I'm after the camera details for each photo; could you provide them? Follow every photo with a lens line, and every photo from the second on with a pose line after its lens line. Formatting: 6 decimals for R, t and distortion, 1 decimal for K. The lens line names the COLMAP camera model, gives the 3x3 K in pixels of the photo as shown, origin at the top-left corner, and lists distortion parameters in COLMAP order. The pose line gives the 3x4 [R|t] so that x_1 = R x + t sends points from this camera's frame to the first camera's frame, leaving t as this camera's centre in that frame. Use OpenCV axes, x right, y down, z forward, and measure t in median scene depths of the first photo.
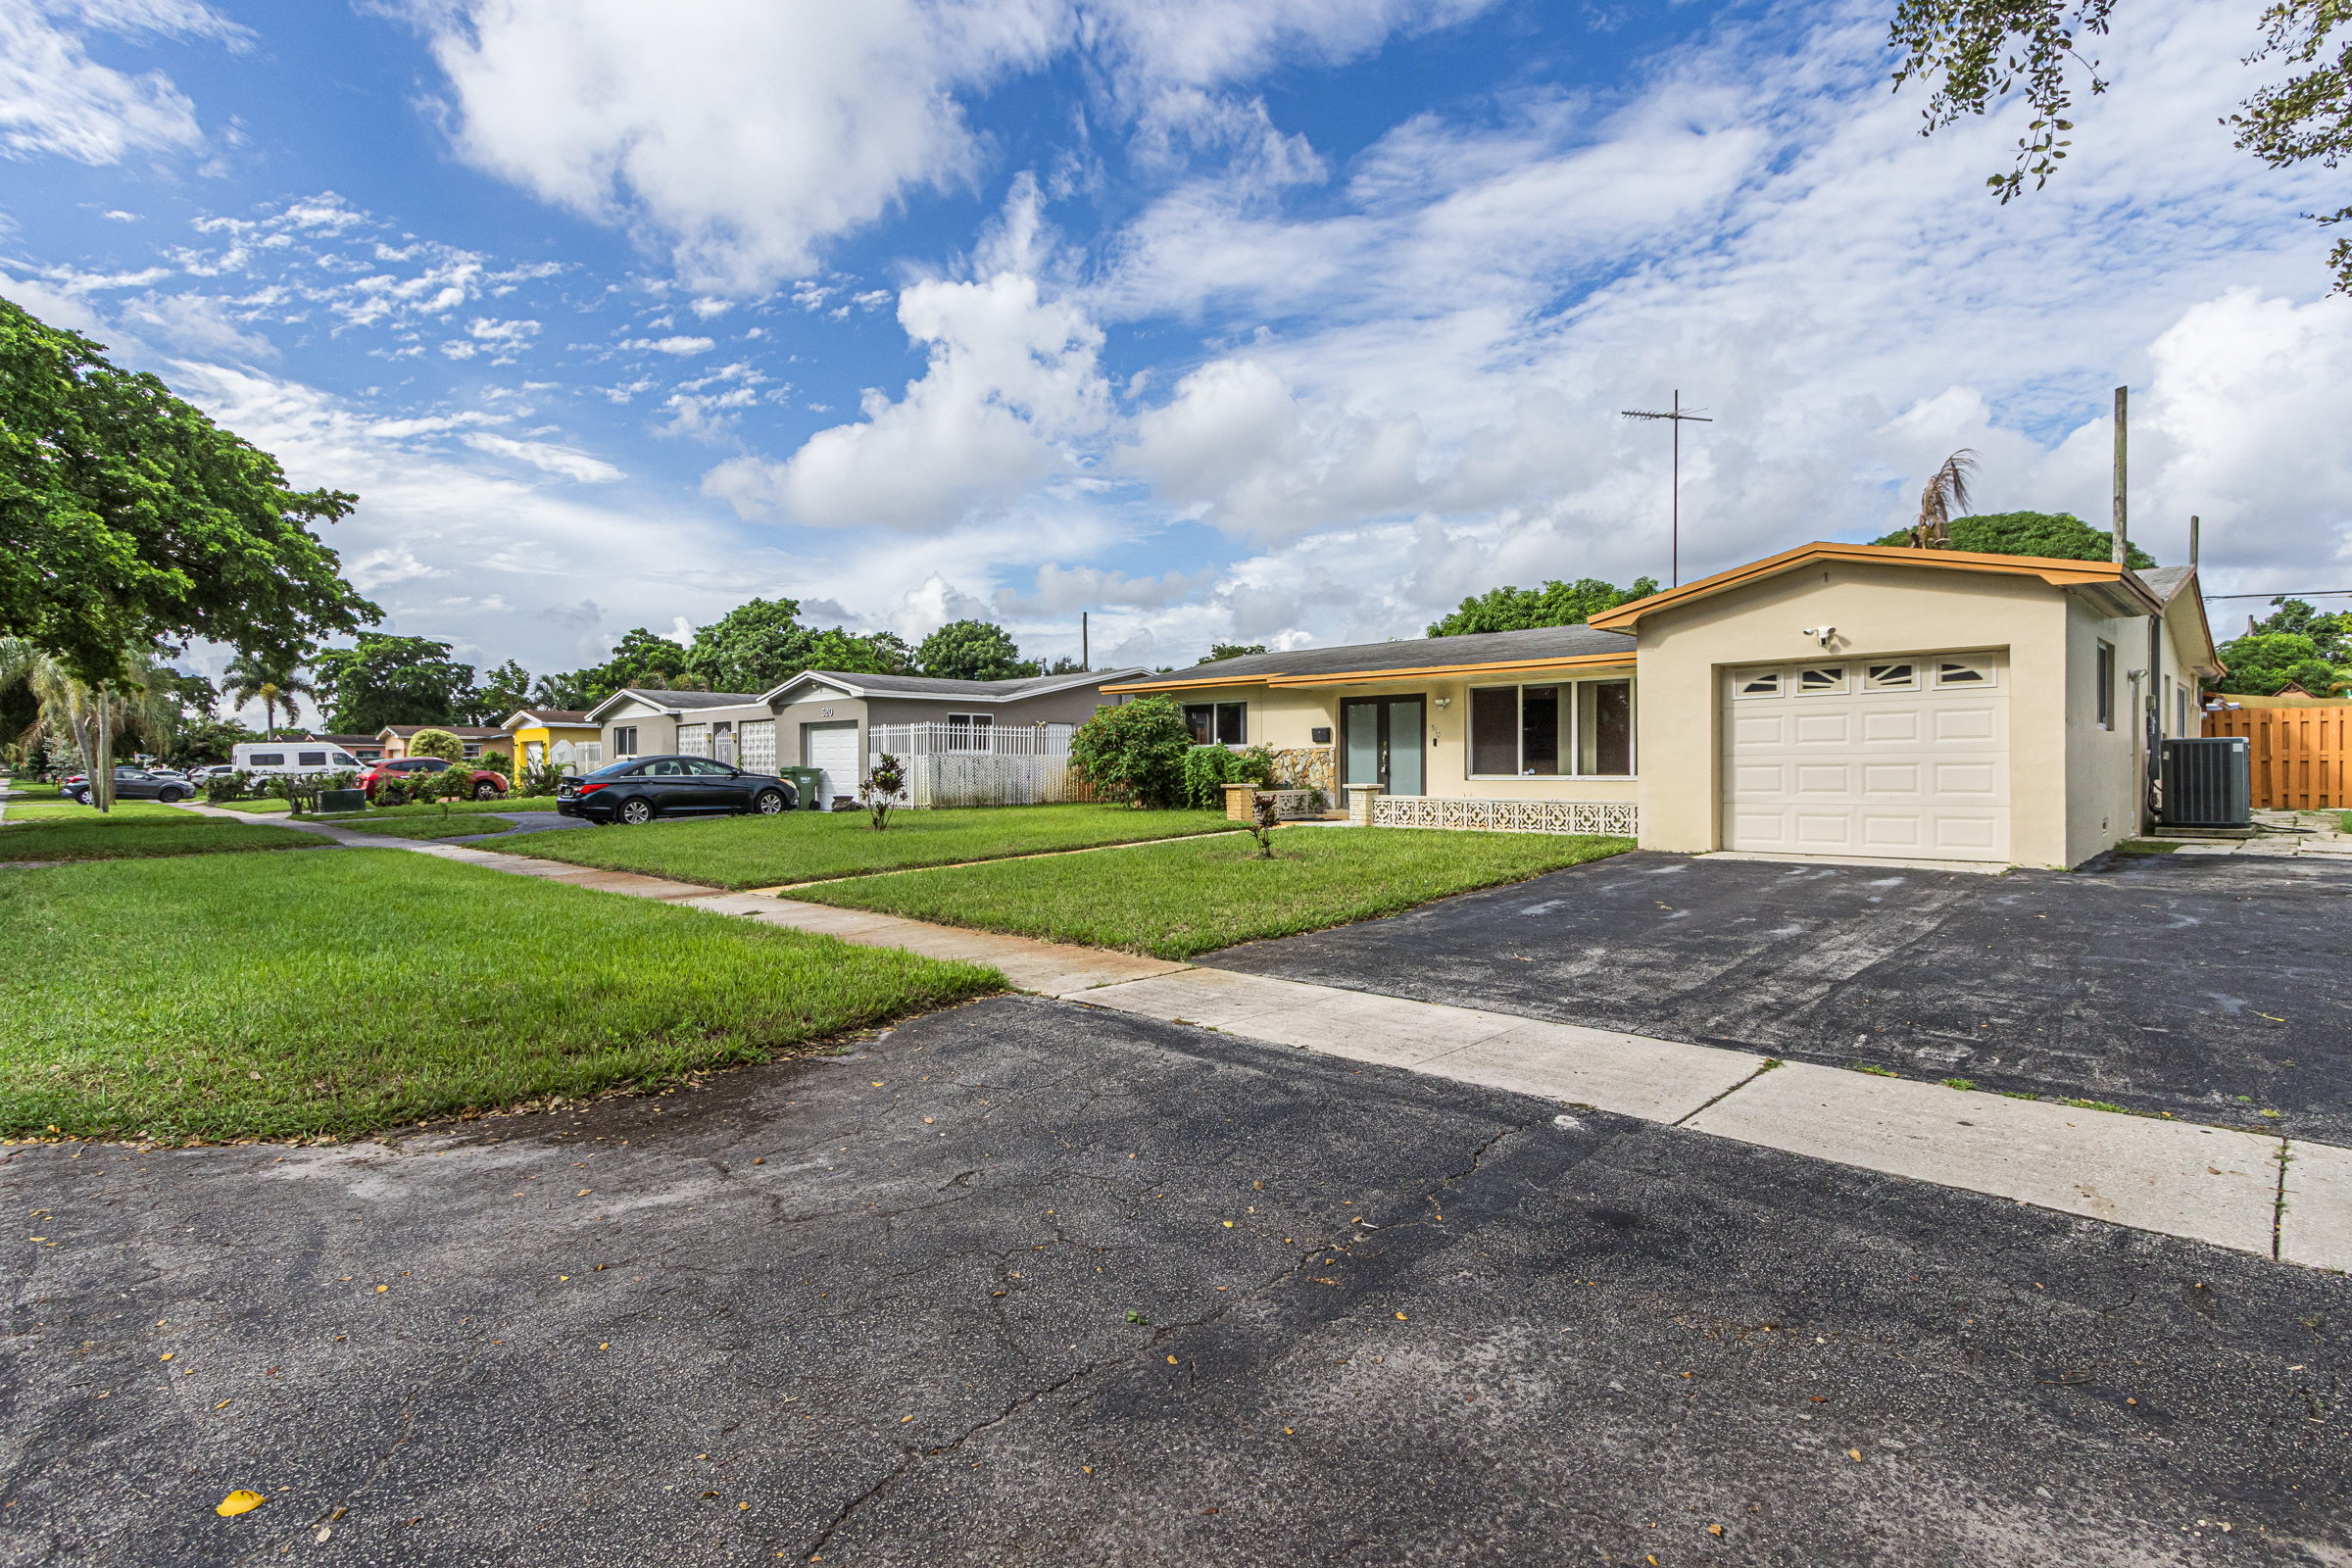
lens RADIAL K [[1142.6, 0, 1190.9], [0, 1142.6, 787.4], [0, 0, 1]] dist [0.005369, -0.000094]
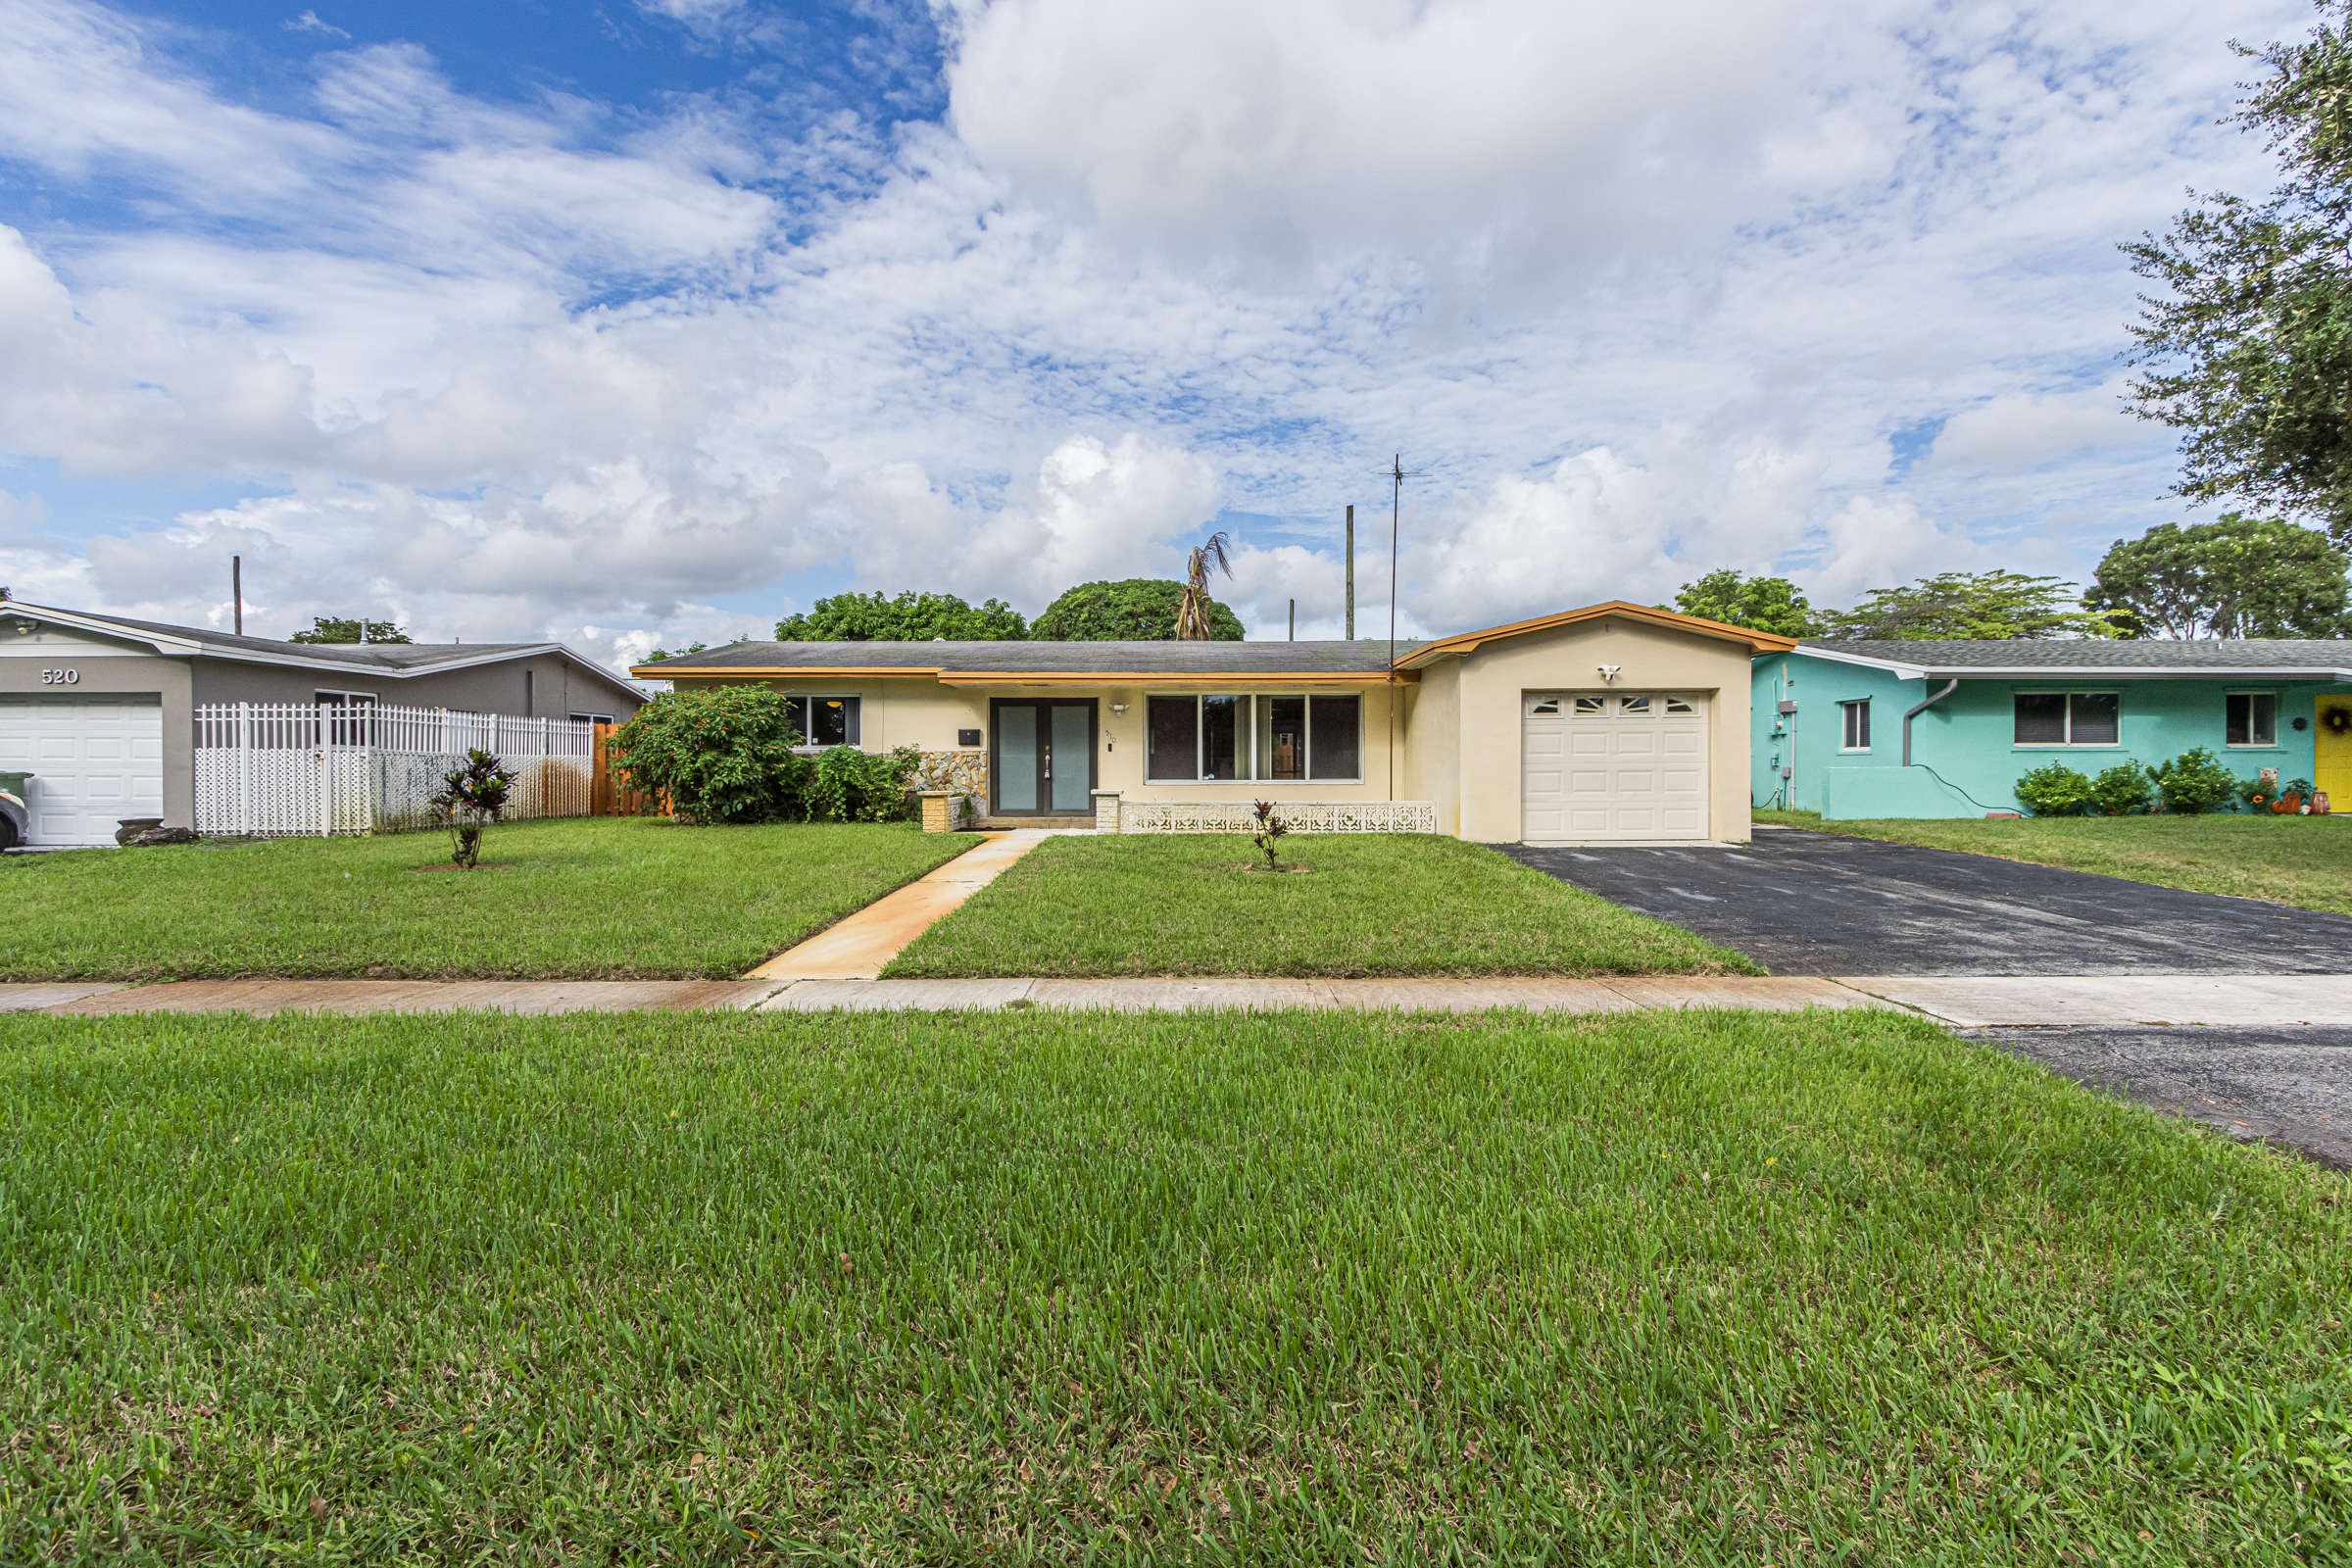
lens RADIAL K [[1081.1, 0, 1195.8], [0, 1081.1, 808.4], [0, 0, 1]] dist [0.002731, -0.002440]
pose [[0.709125, -0.020761, 0.704777, -0.397733], [0.011385, 0.999773, 0.017995, -0.002442], [-0.704991, -0.004736, 0.709200, 0.271821]]
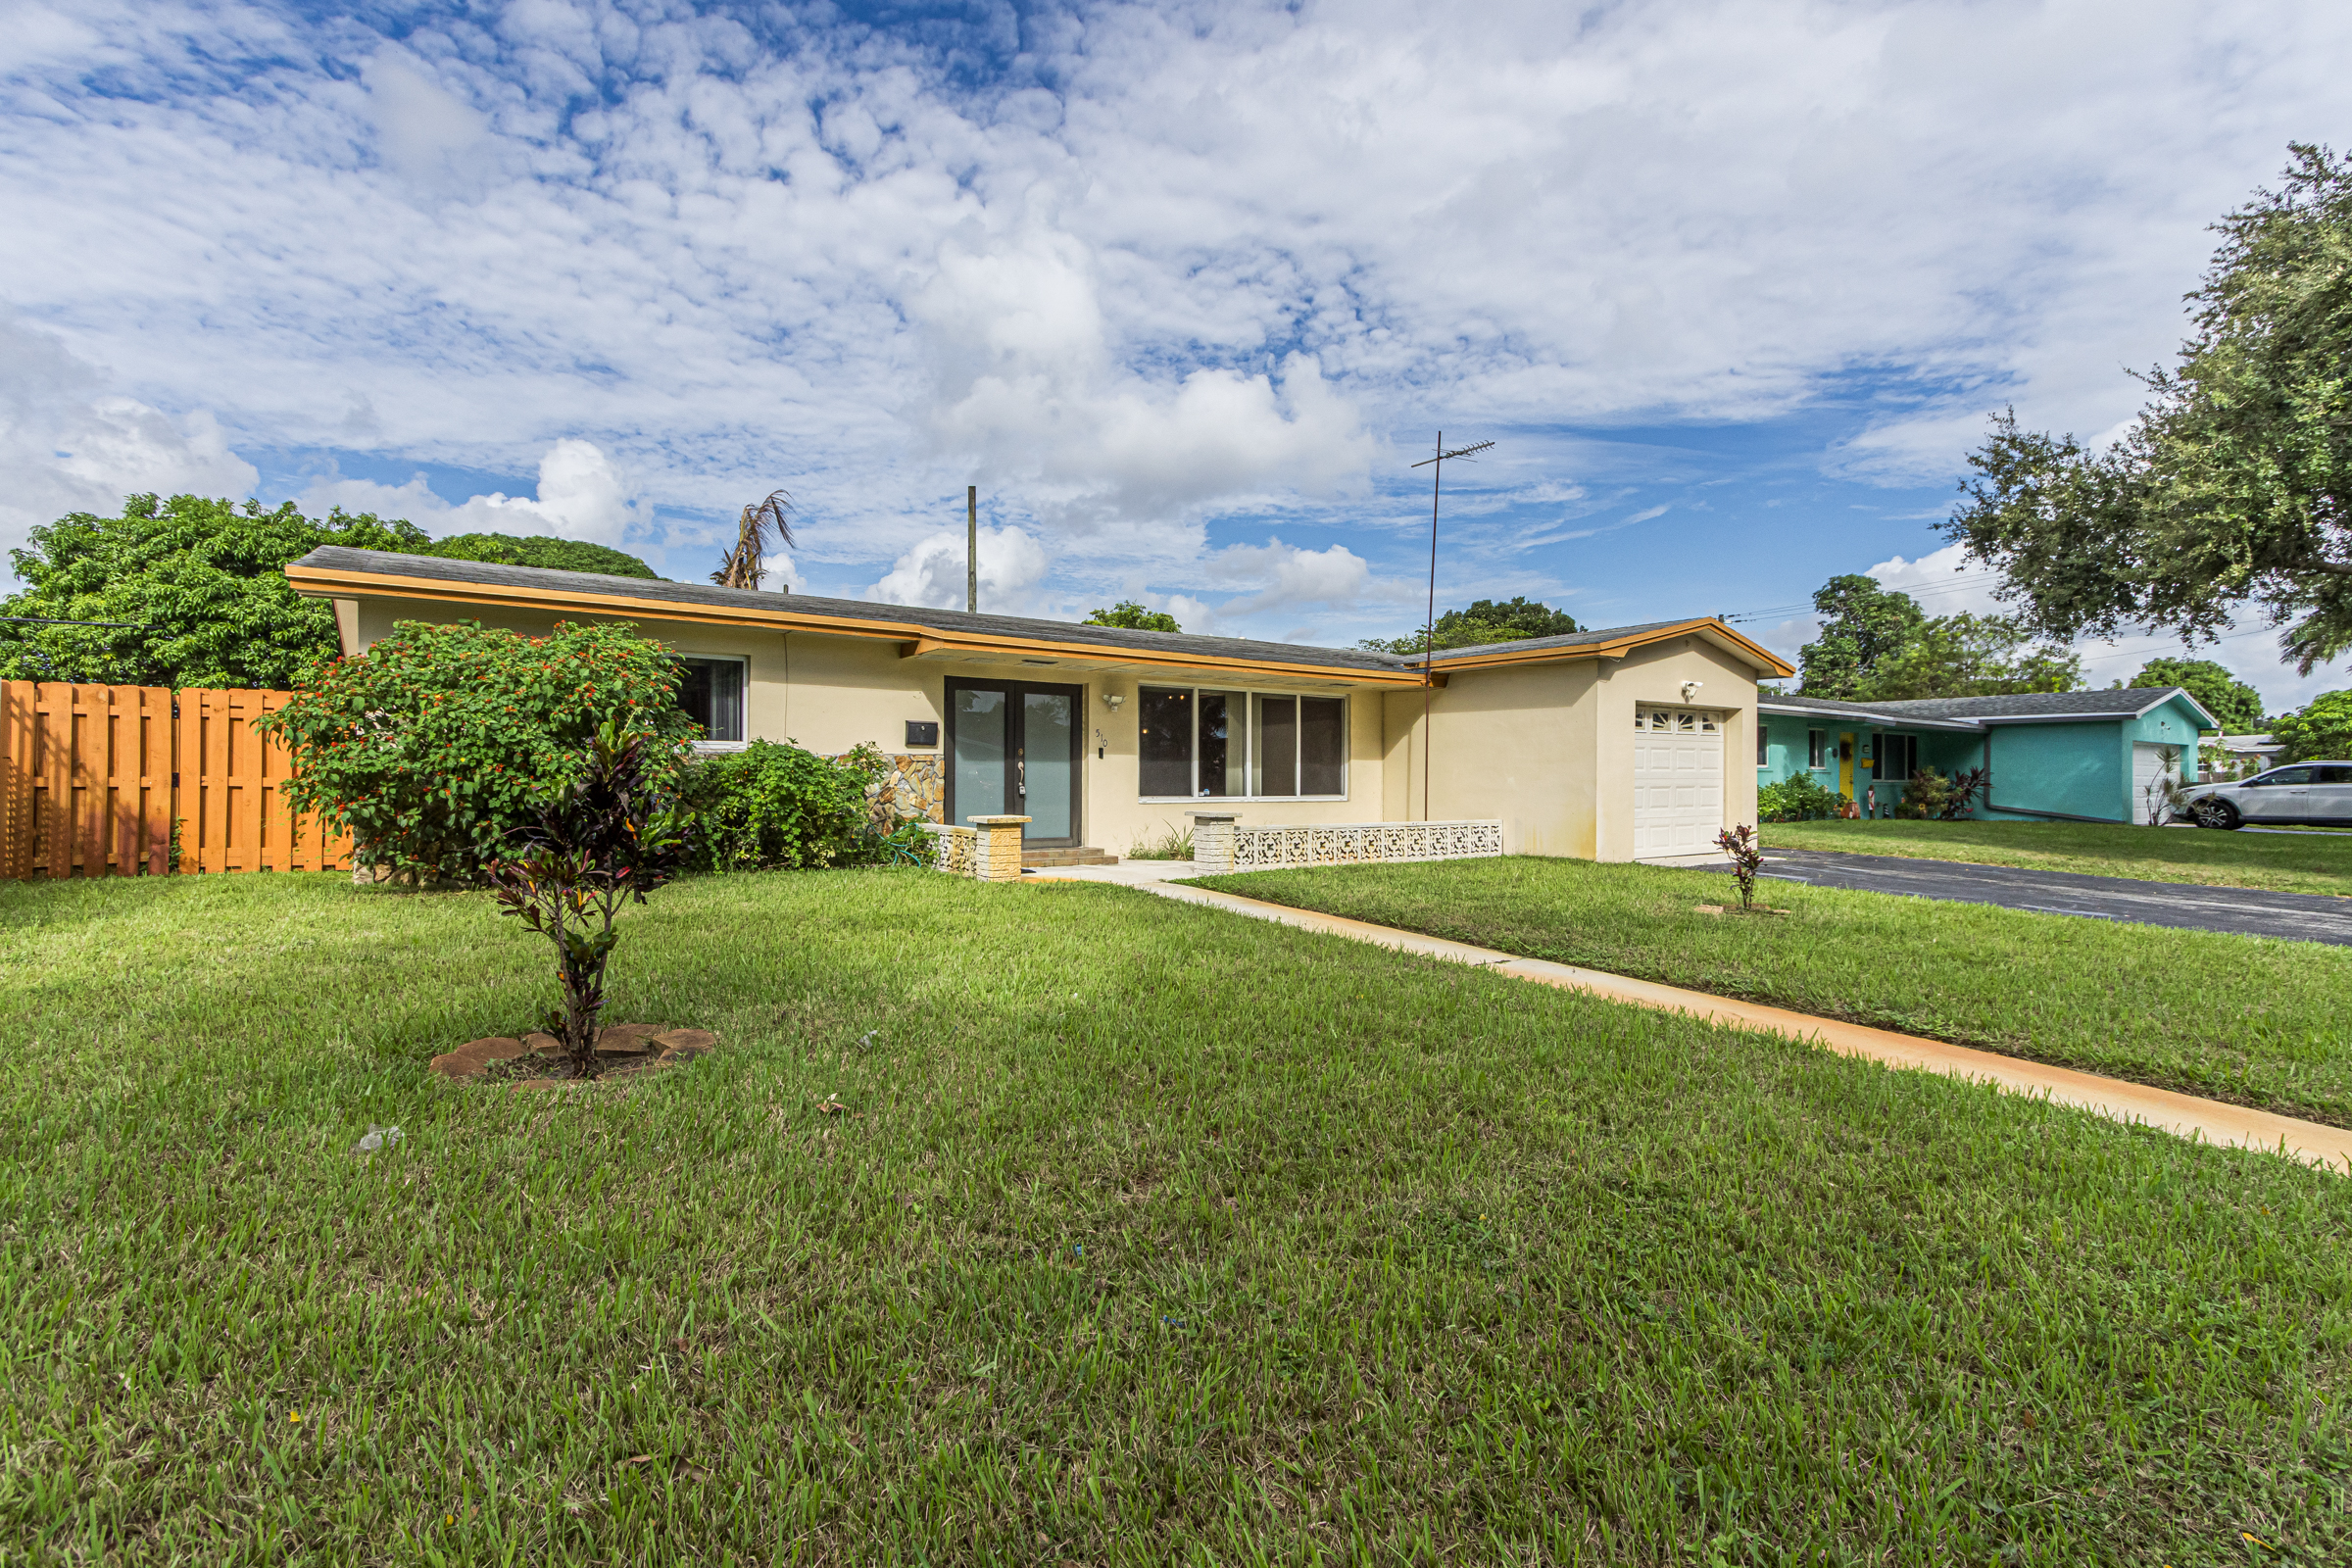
lens RADIAL K [[1081.1, 0, 1222.1], [0, 1081.1, 783.3], [0, 0, 1]] dist [0.002731, -0.002440]
pose [[0.155738, 0.006561, 0.987777, -0.460338], [0.016466, 0.999822, -0.009237, -0.012253], [-0.987661, 0.017703, 0.155603, 0.805953]]
